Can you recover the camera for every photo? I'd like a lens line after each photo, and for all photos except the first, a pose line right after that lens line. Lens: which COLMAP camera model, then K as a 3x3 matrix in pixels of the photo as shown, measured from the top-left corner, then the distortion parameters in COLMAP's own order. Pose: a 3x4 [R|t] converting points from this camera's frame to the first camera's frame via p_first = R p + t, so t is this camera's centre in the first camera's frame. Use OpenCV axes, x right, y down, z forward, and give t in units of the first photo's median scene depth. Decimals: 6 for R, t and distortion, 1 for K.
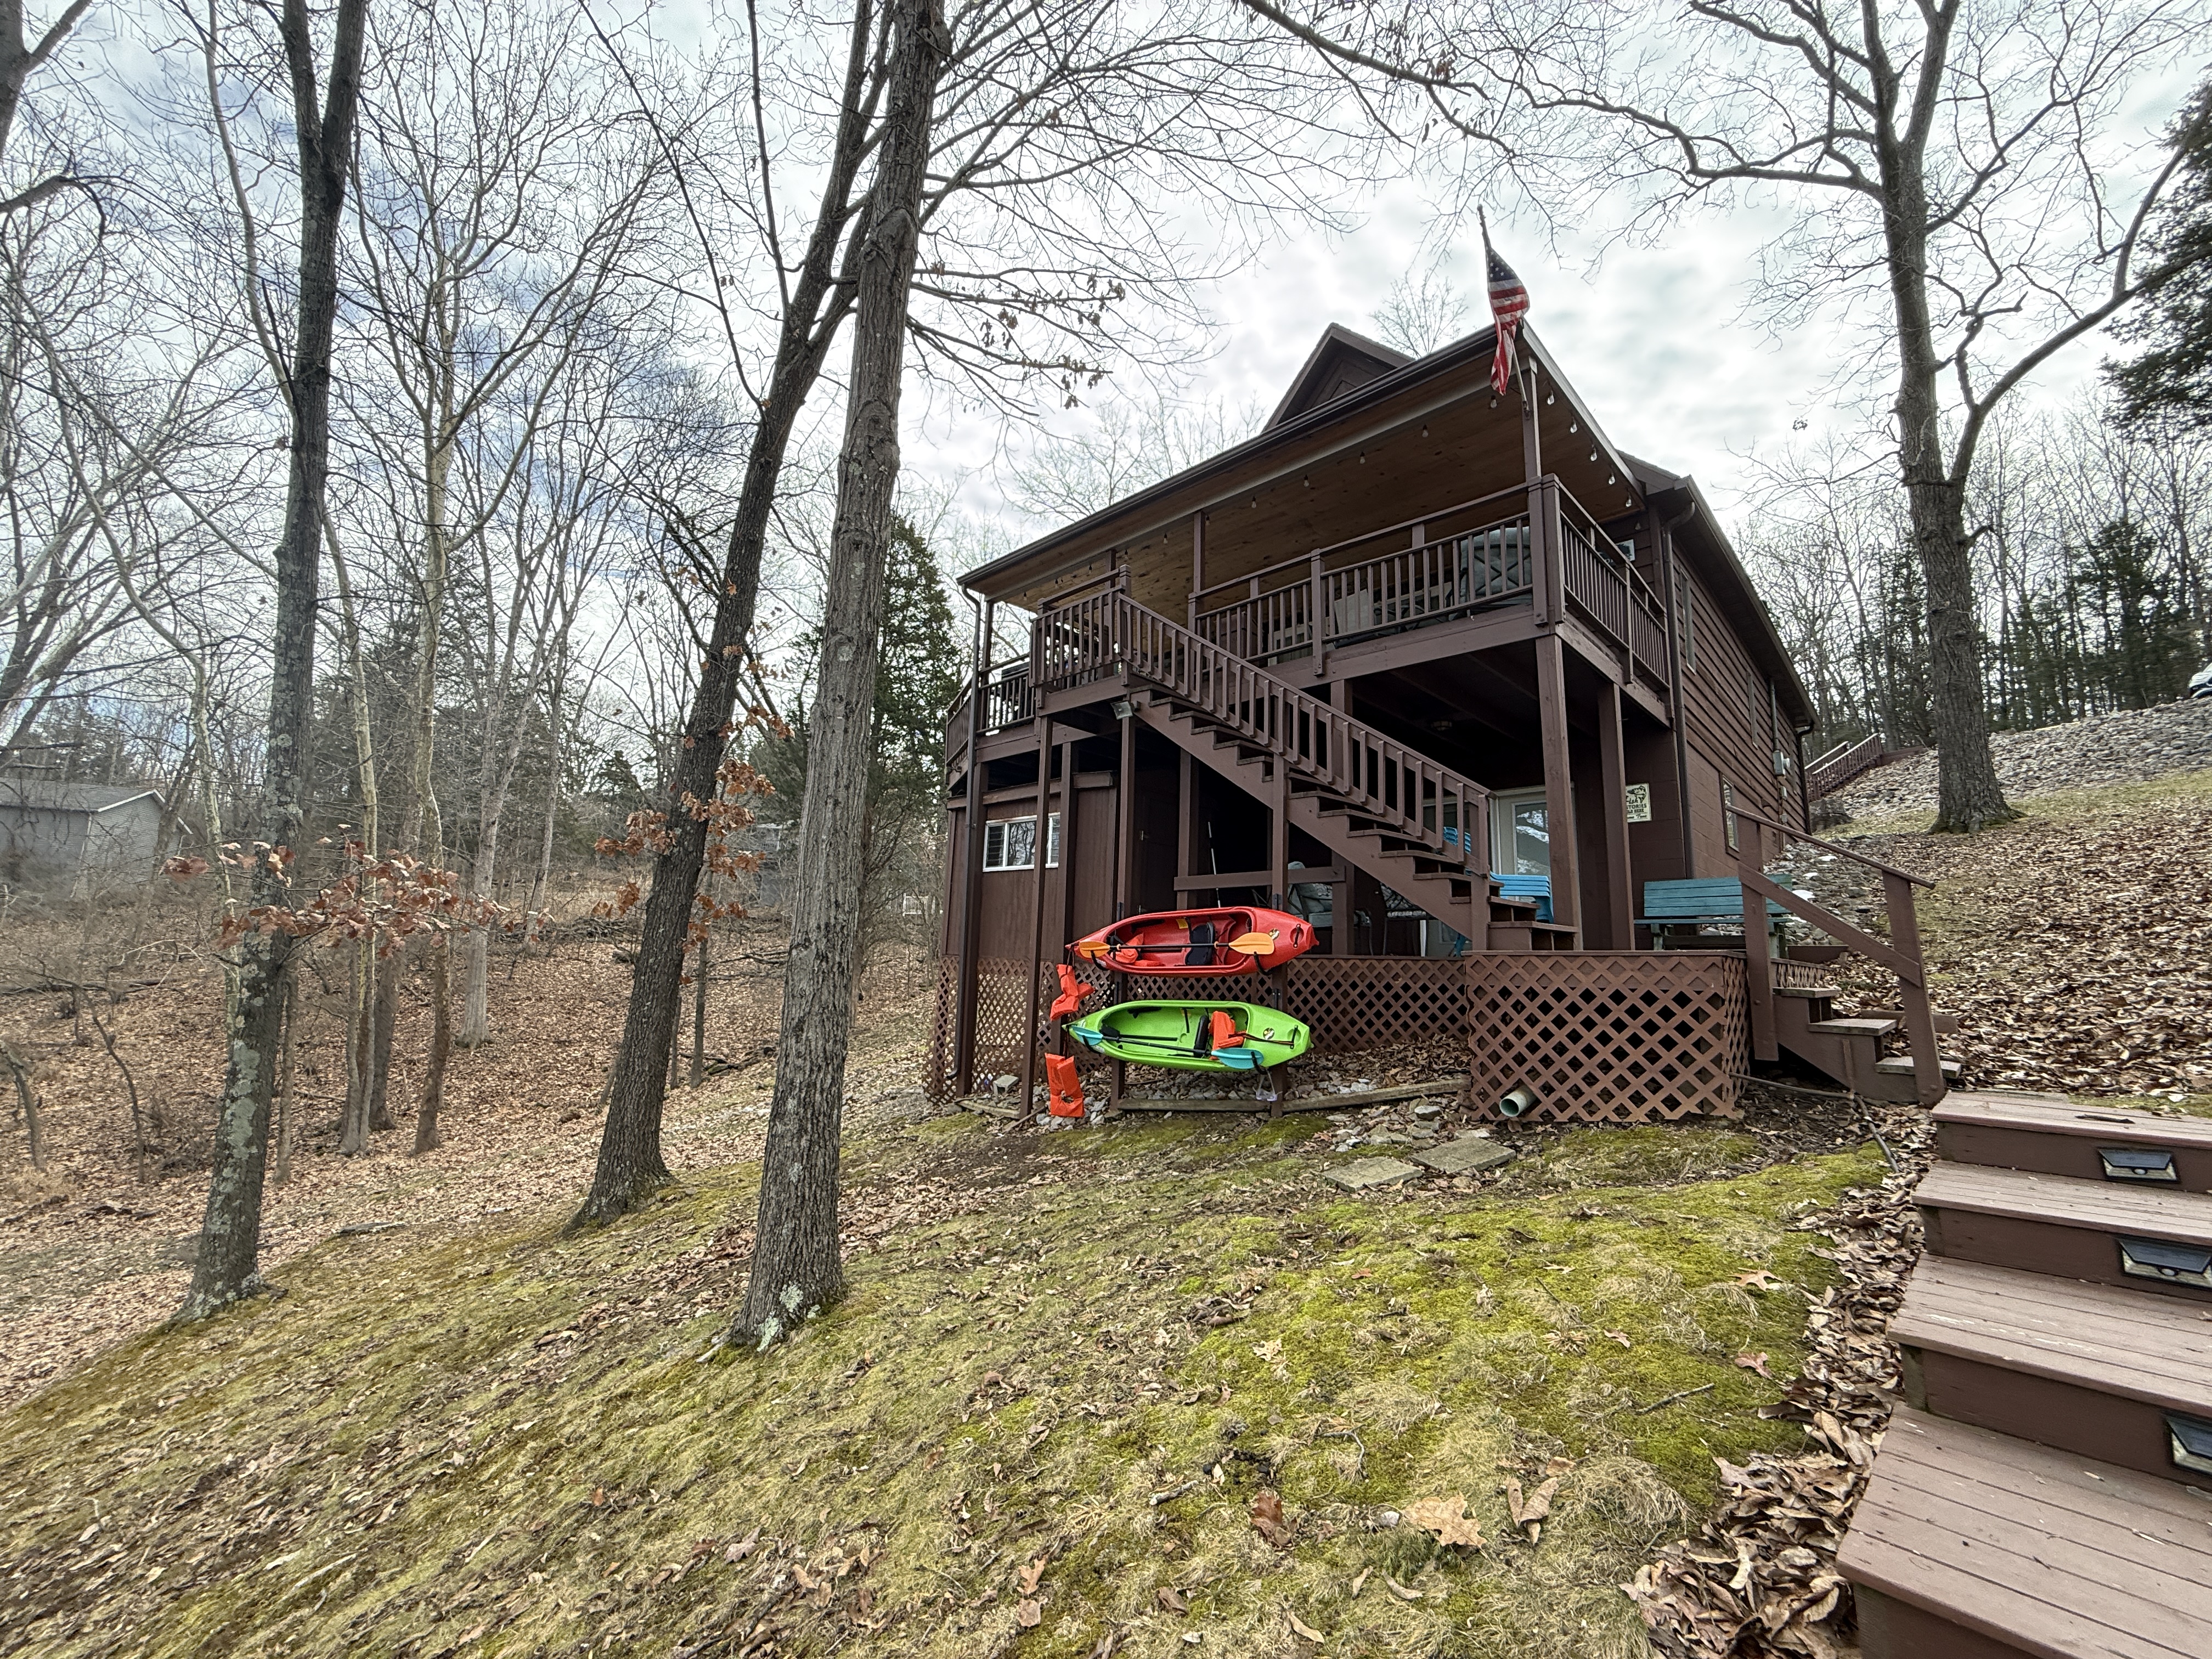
lens RADIAL K [[901.2, 0, 1106.0], [0, 901.2, 829.5], [0, 0, 1]] dist [-0.002012, -0.000192]
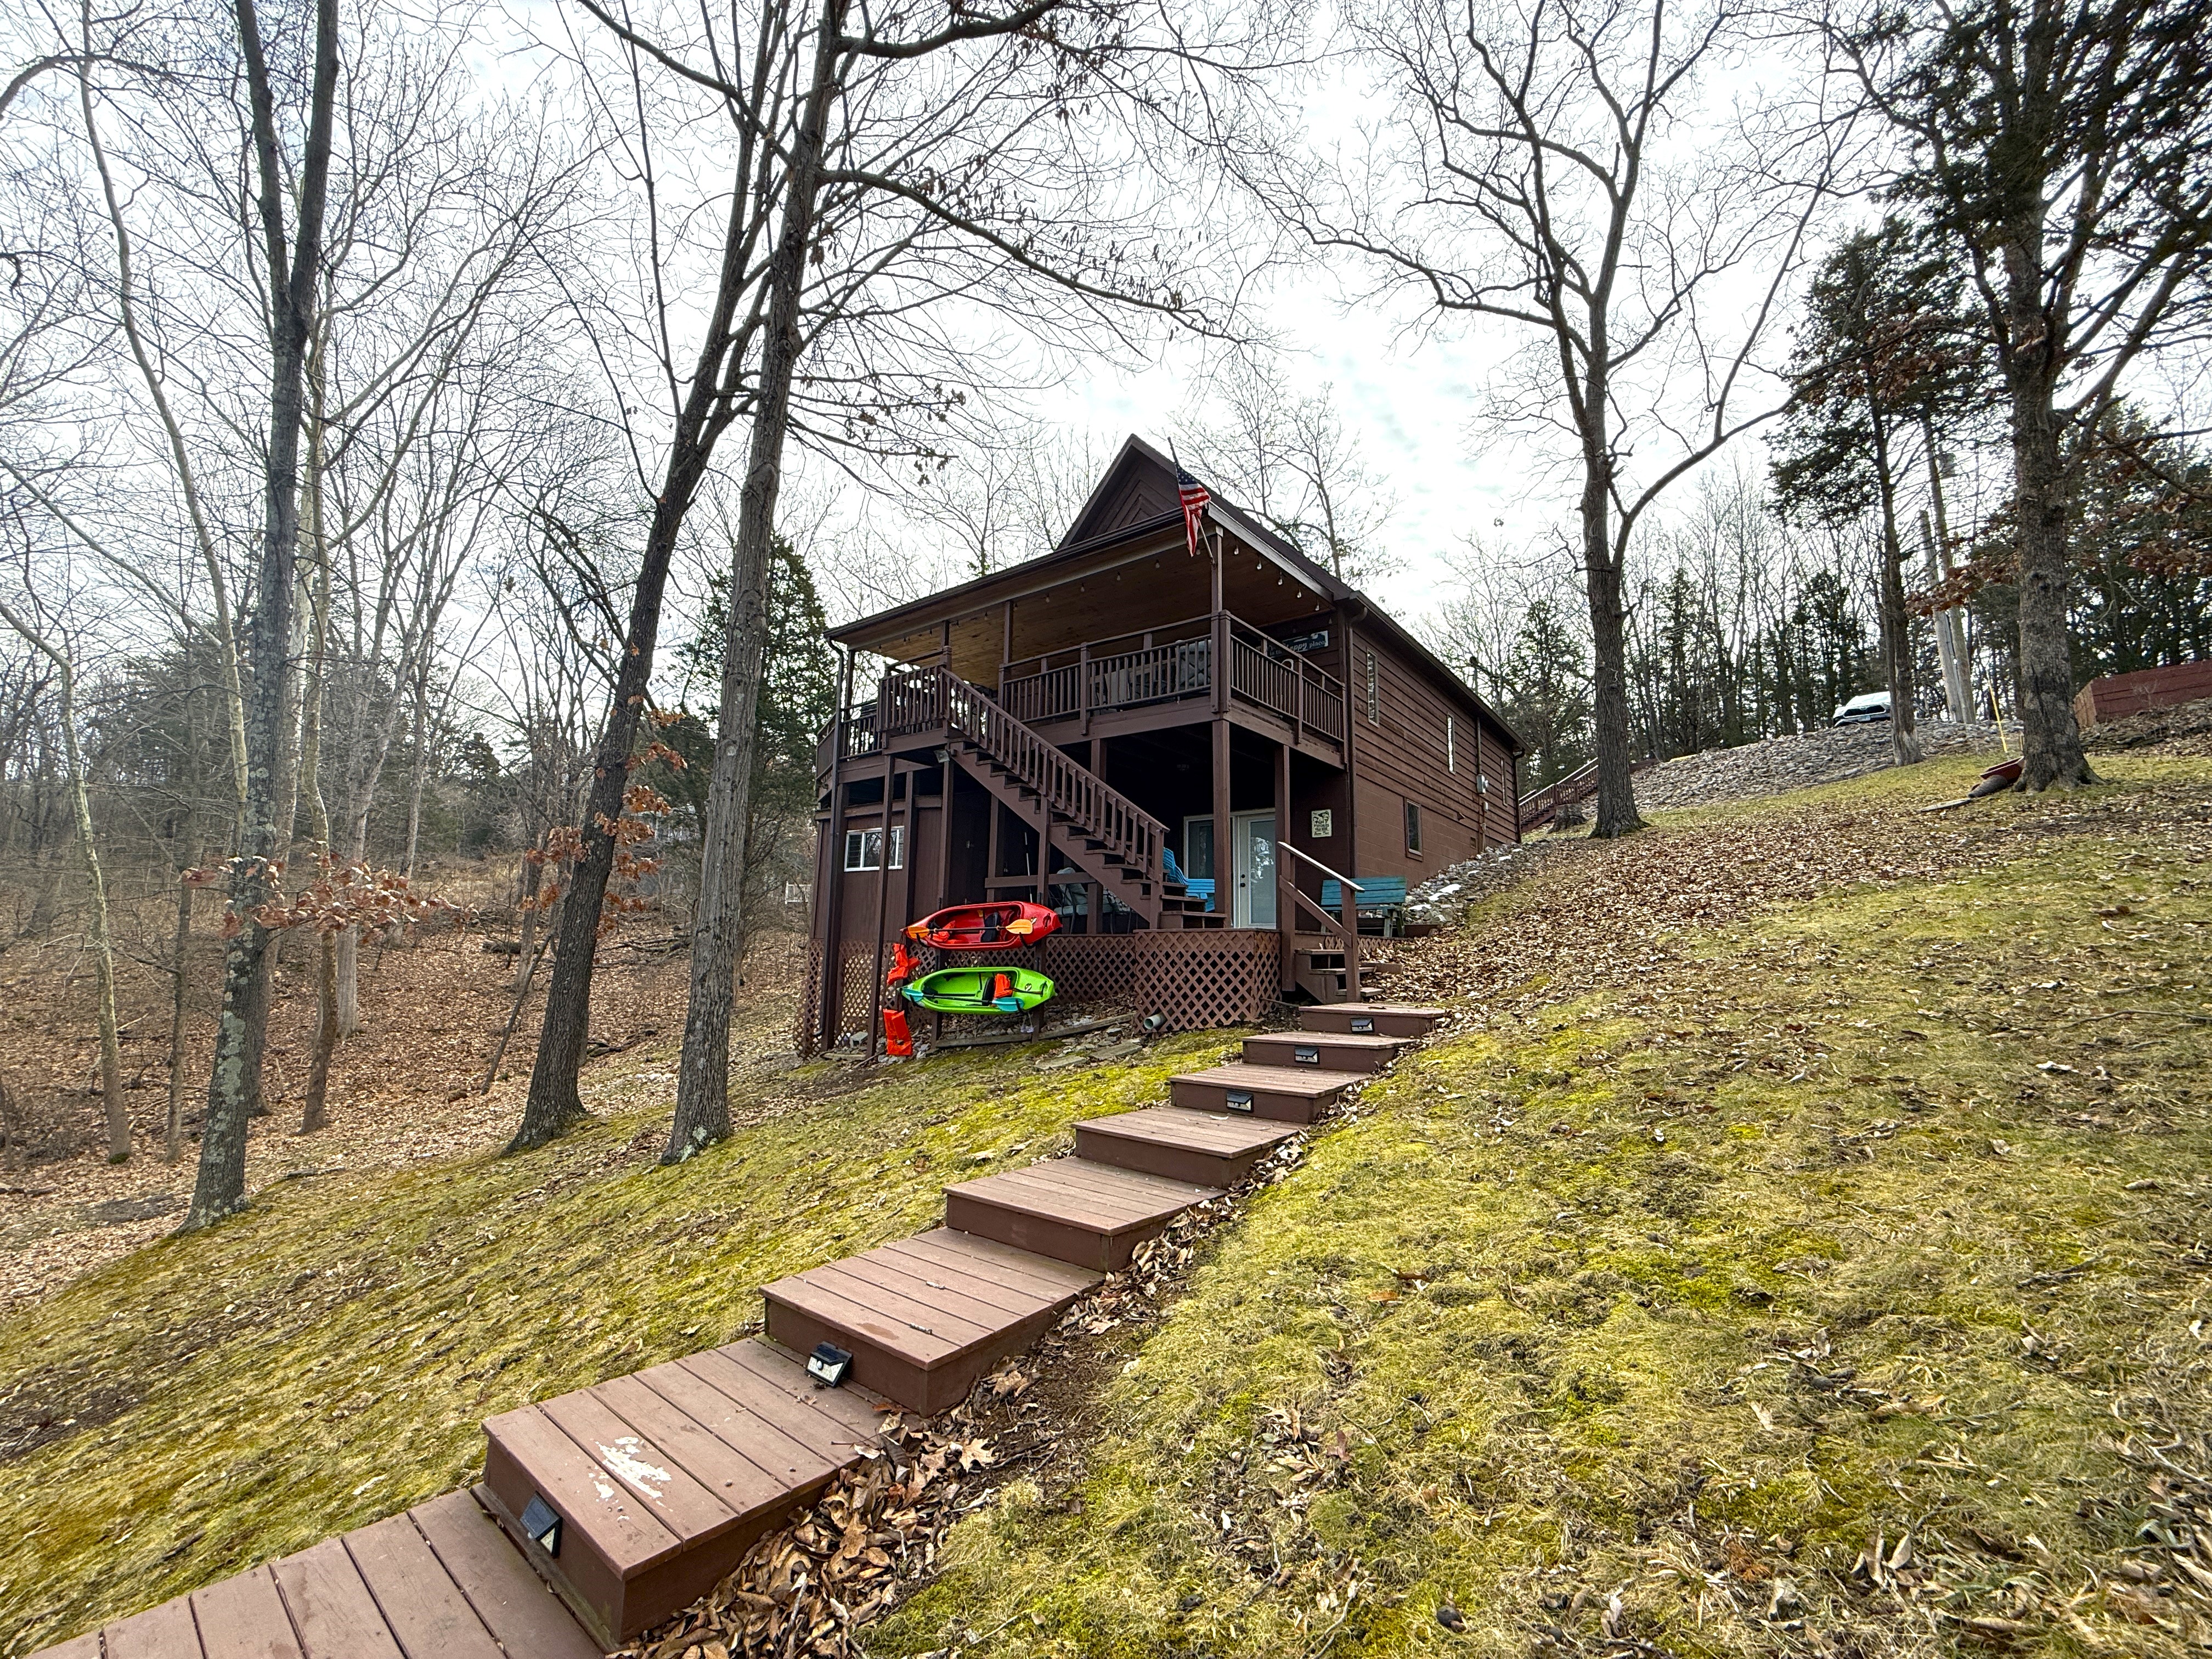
lens RADIAL K [[880.2, 0, 1101.3], [0, 880.2, 829.9], [0, 0, 1]] dist [-0.000318, -0.000049]
pose [[0.992595, 0.003440, 0.121421, 0.073359], [-0.005192, 0.999887, 0.014118, -0.031948], [-0.121358, -0.014644, 0.992501, -0.267904]]
